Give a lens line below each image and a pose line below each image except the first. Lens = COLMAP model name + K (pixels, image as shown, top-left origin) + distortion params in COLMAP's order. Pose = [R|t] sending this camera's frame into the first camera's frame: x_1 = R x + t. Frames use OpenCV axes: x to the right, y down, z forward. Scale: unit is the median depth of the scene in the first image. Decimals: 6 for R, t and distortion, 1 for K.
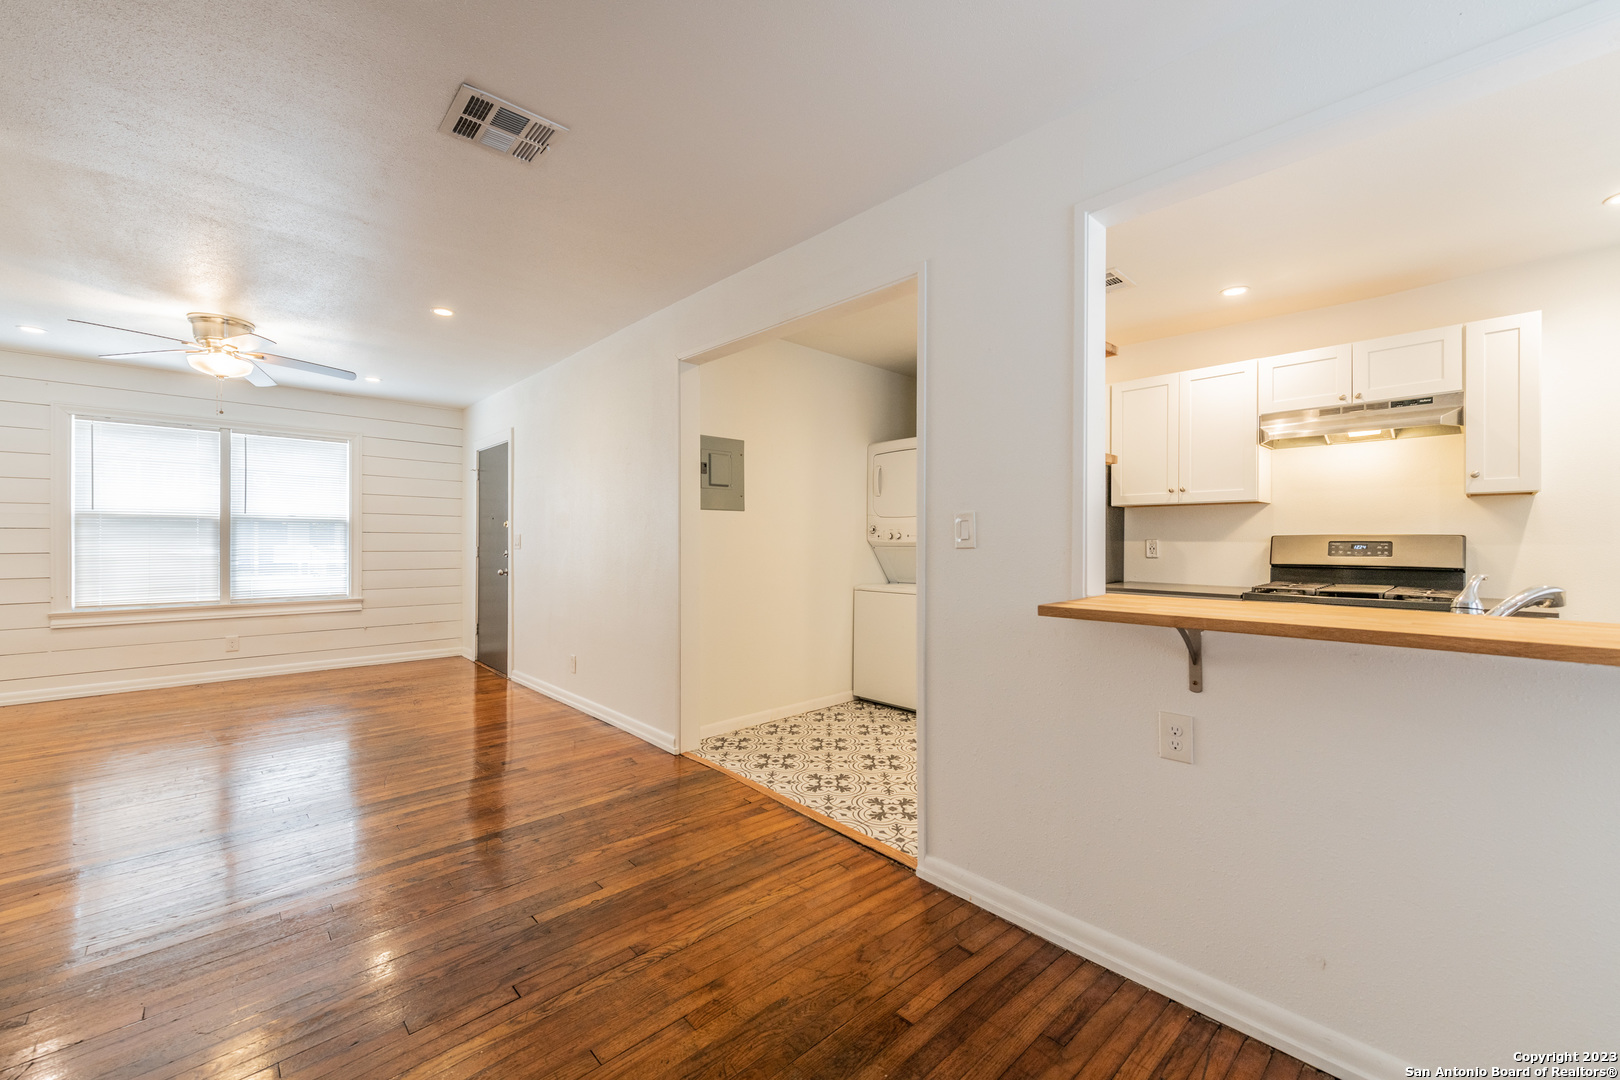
lens RADIAL K [[636.0, 0, 811.7], [0, 636.0, 534.4], [0, 0, 1]] dist [0.002448, -0.000095]
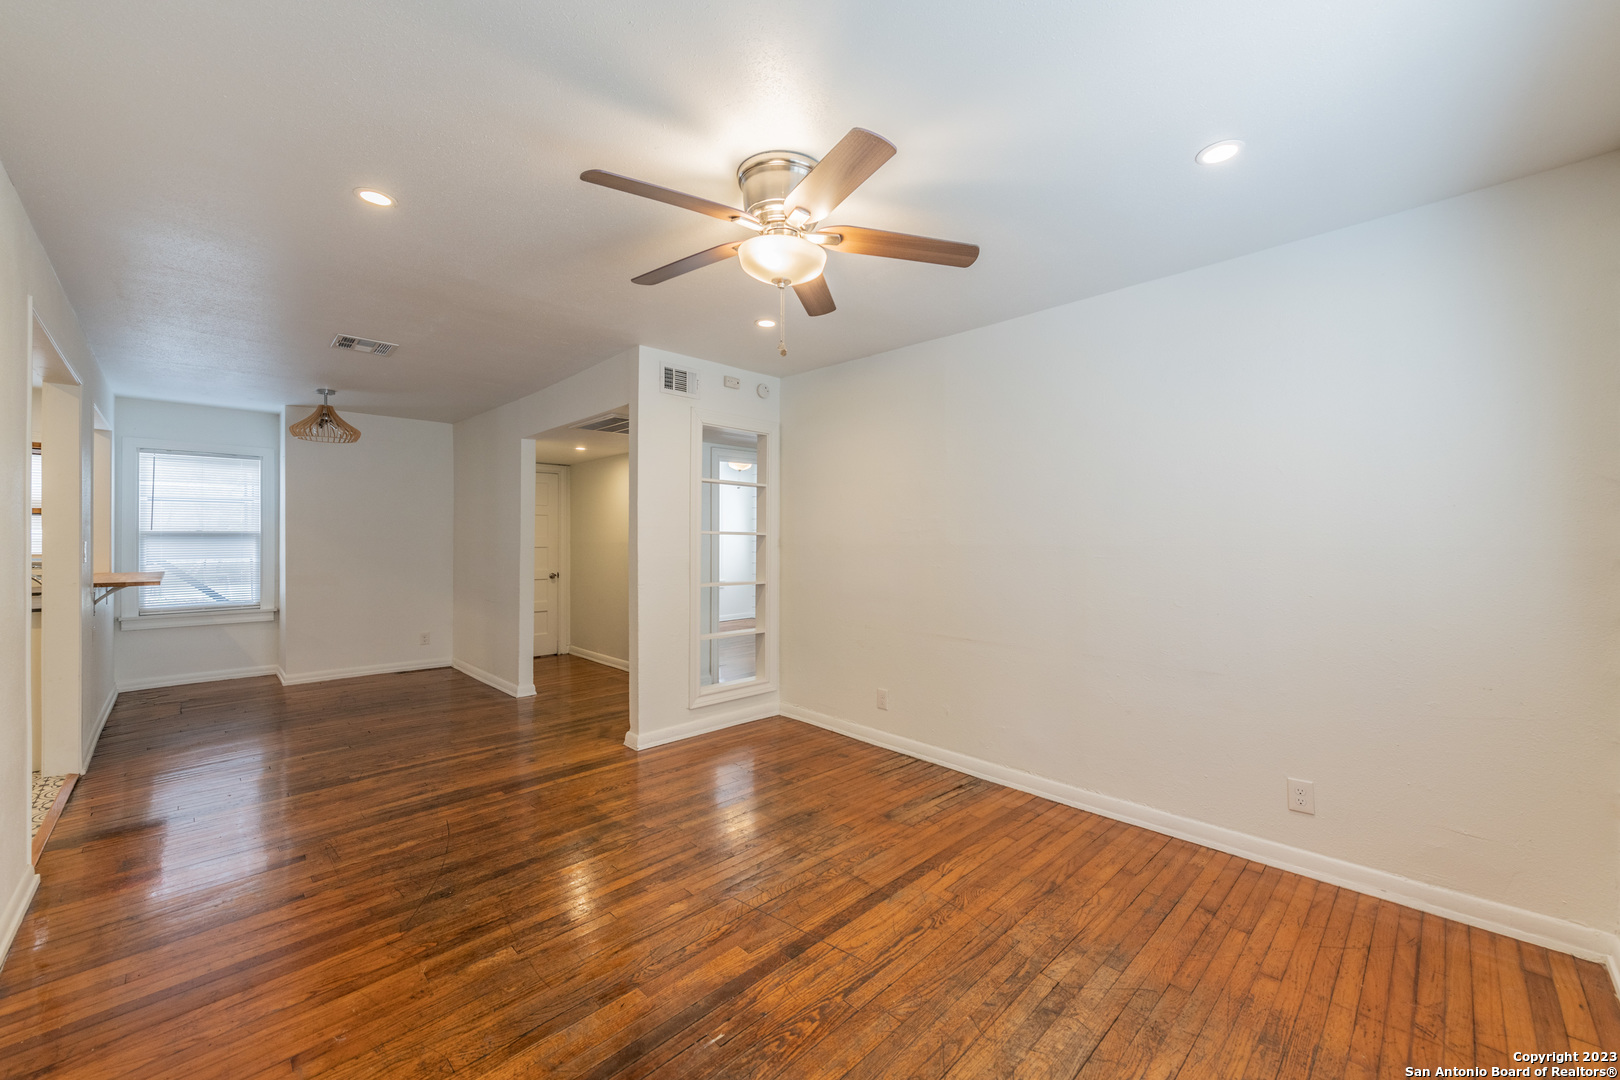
lens RADIAL K [[630.8, 0, 818.0], [0, 630.8, 546.5], [0, 0, 1]] dist [0.001186, 0.000023]
pose [[-0.999291, -0.005479, -0.037238, -0.806938], [-0.005629, 0.999977, 0.003908, -0.020491], [0.037216, 0.004114, -0.999299, 1.334693]]
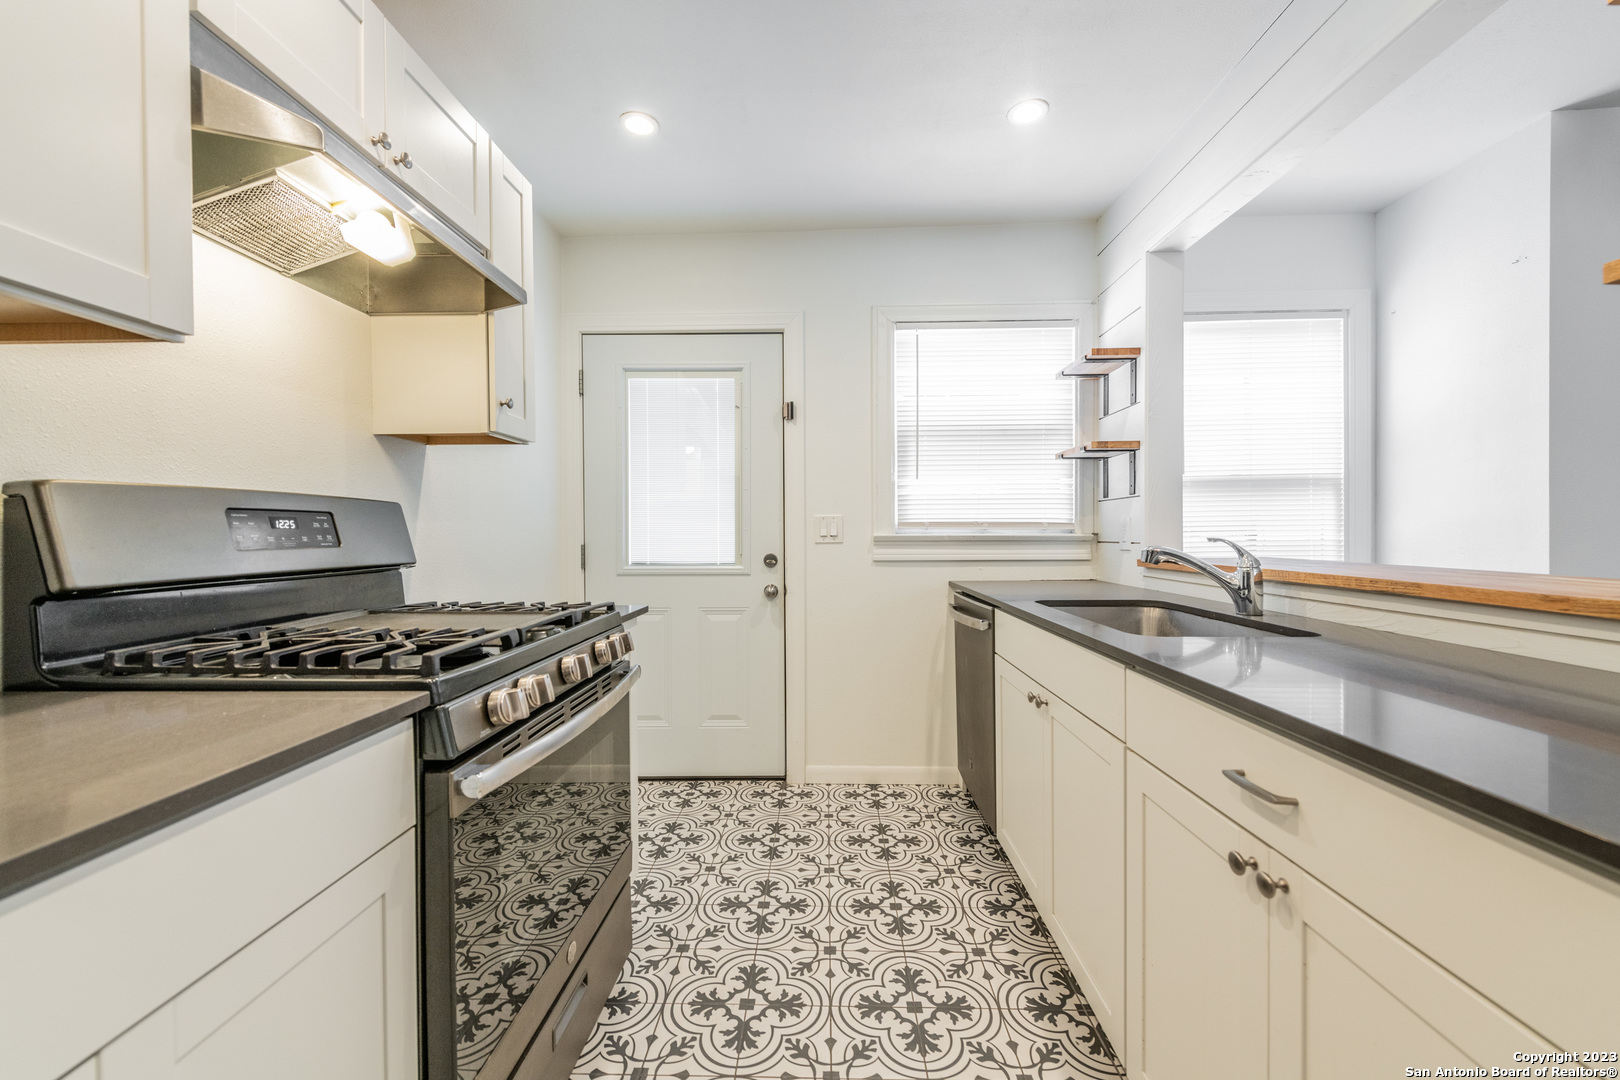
lens RADIAL K [[630.8, 0, 818.0], [0, 630.8, 546.5], [0, 0, 1]] dist [0.001186, 0.000023]
pose [[-0.716998, -0.014432, 0.696926, 0.253942], [-0.001934, 0.999823, 0.018715, 0.018287], [-0.697073, 0.012070, -0.716899, 0.755248]]
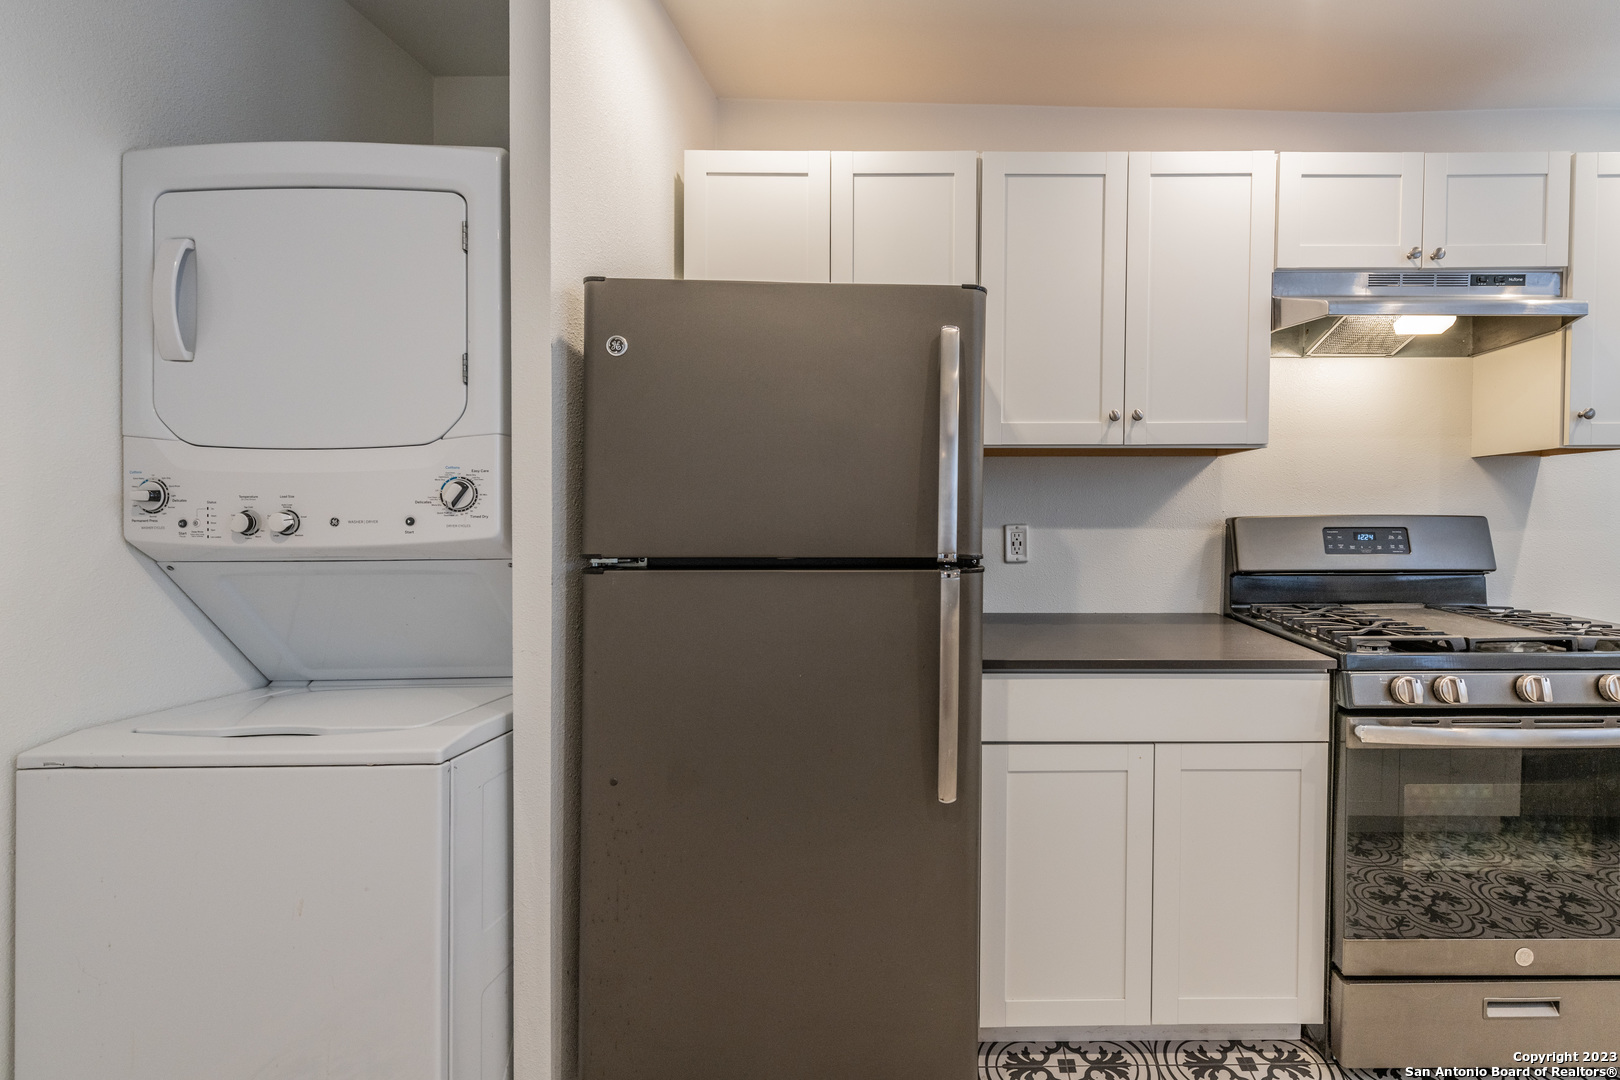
lens RADIAL K [[669.3, 0, 953.0], [0, 669.3, 513.6], [0, 0, 1]] dist [0.002639, 0.000054]
pose [[0.679055, -0.005173, 0.734069, 0.119919], [-0.003171, 0.999945, 0.009980, -0.004542], [-0.734081, -0.009105, 0.679001, 0.620778]]
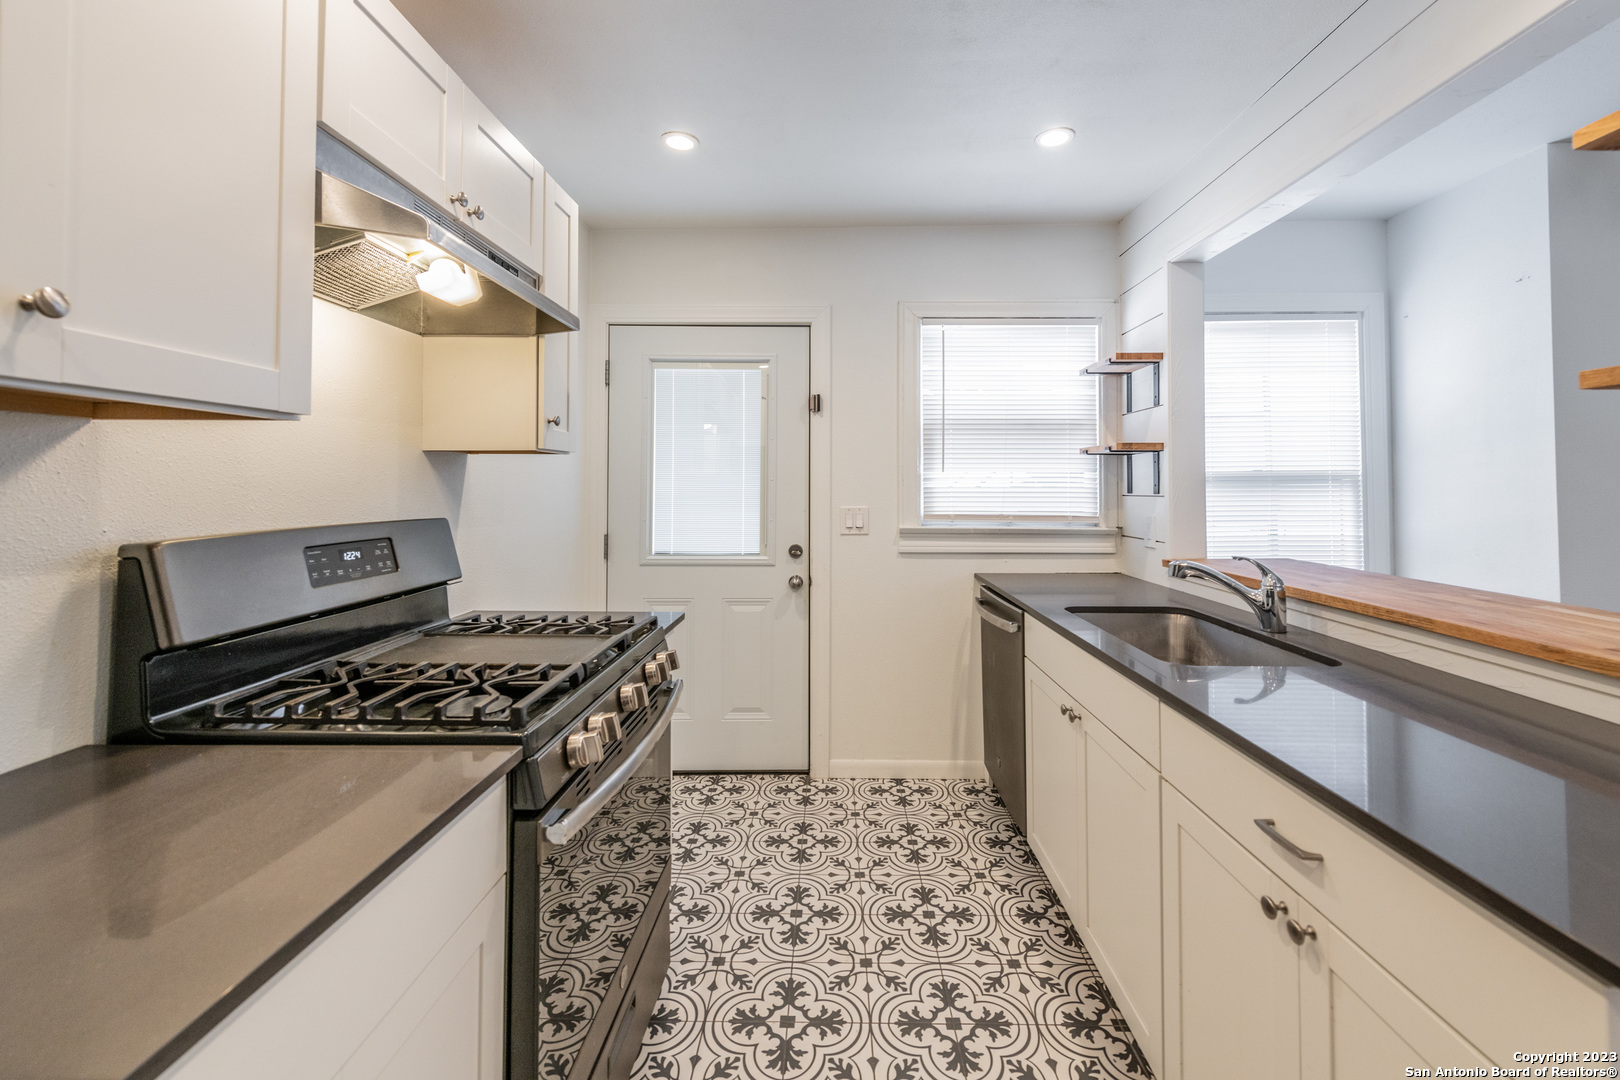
lens RADIAL K [[657.3, 0, 835.4], [0, 657.3, 482.0], [0, 0, 1]] dist [0.002062, 0.000000]
pose [[-0.728853, 0.003626, 0.684661, 0.249967], [-0.007021, 0.999894, -0.012770, -0.017340], [-0.684635, -0.014115, -0.728750, 0.787758]]
